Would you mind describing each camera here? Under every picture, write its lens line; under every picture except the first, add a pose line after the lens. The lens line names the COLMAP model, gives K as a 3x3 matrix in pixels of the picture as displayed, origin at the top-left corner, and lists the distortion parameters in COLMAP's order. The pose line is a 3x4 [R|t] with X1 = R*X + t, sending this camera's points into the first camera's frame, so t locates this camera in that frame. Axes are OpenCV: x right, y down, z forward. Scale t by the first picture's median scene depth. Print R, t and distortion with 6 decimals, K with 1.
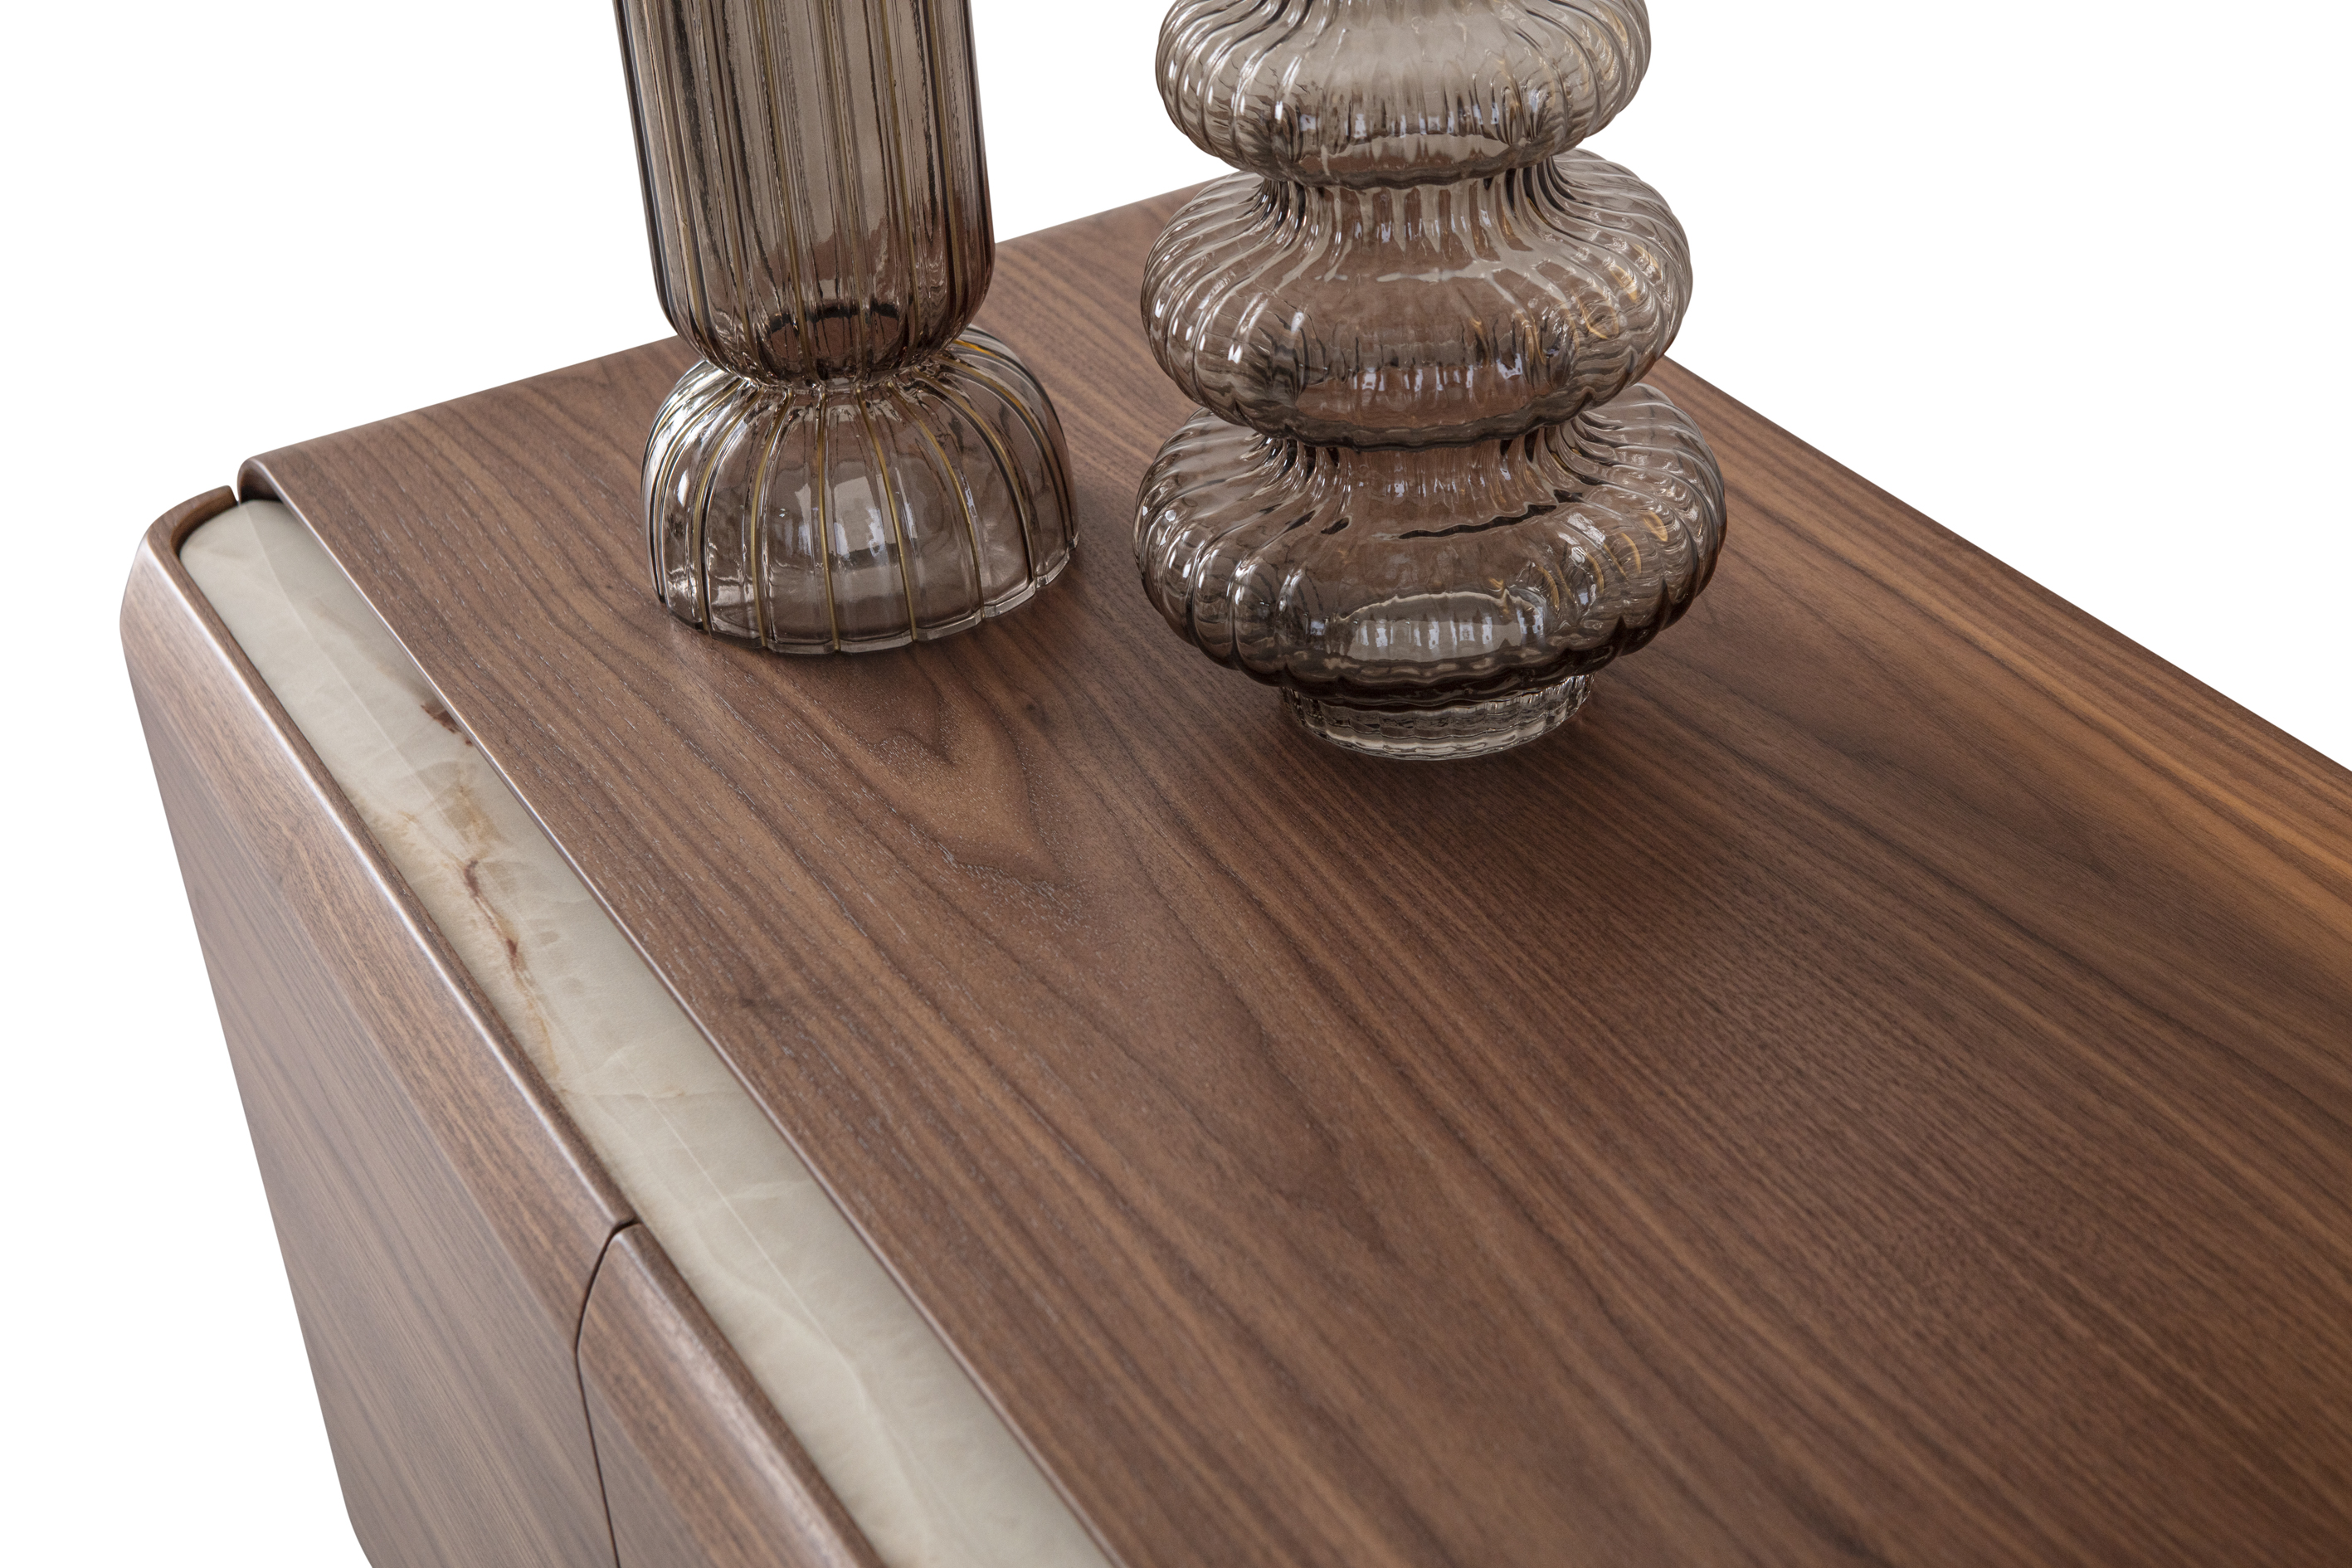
lens RADIAL K [[3802.9, 0, 1176.0], [0, 3802.9, 784.0], [0, 0, 1]] dist [0.054950, 0.082381]
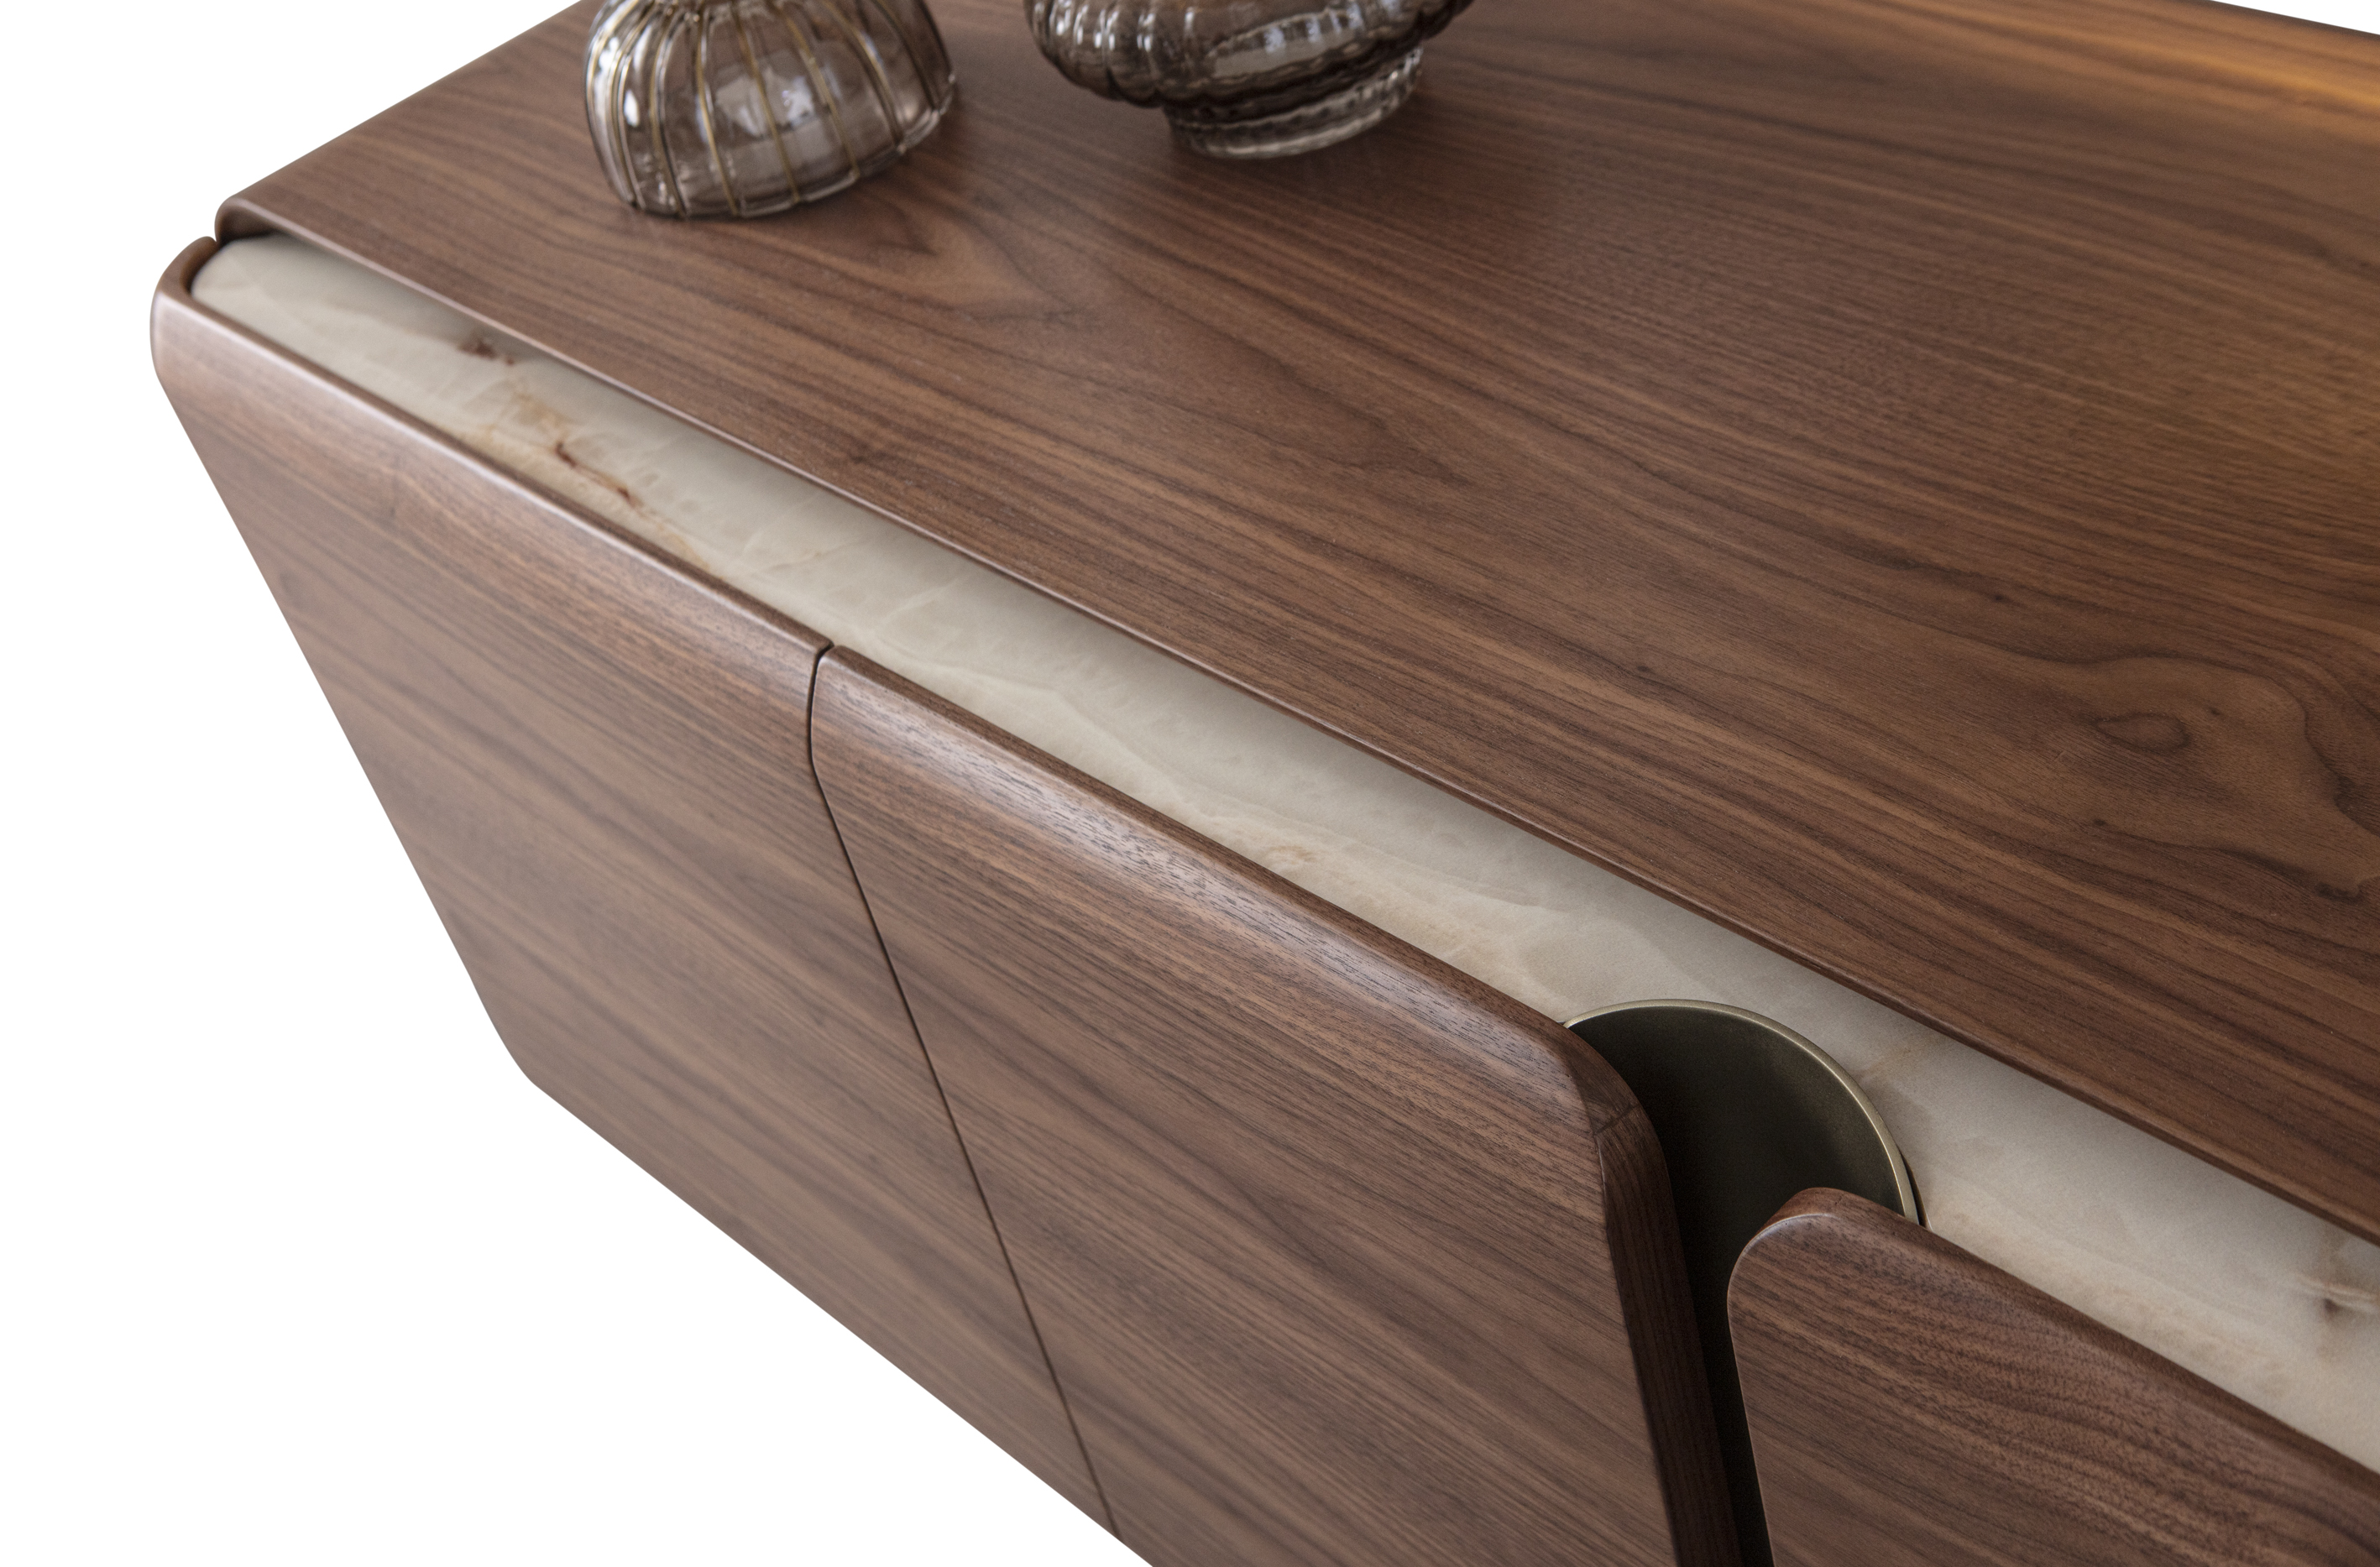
lens RADIAL K [[3151.8, 0, 1190.0], [0, 3151.8, 783.5], [0, 0, 1]] dist [-0.083322, 0.468727]
pose [[0.955432, -0.269427, 0.120661, -0.157730], [0.257367, 0.960414, 0.106620, 0.075525], [-0.144611, -0.070814, 0.986951, -0.009735]]
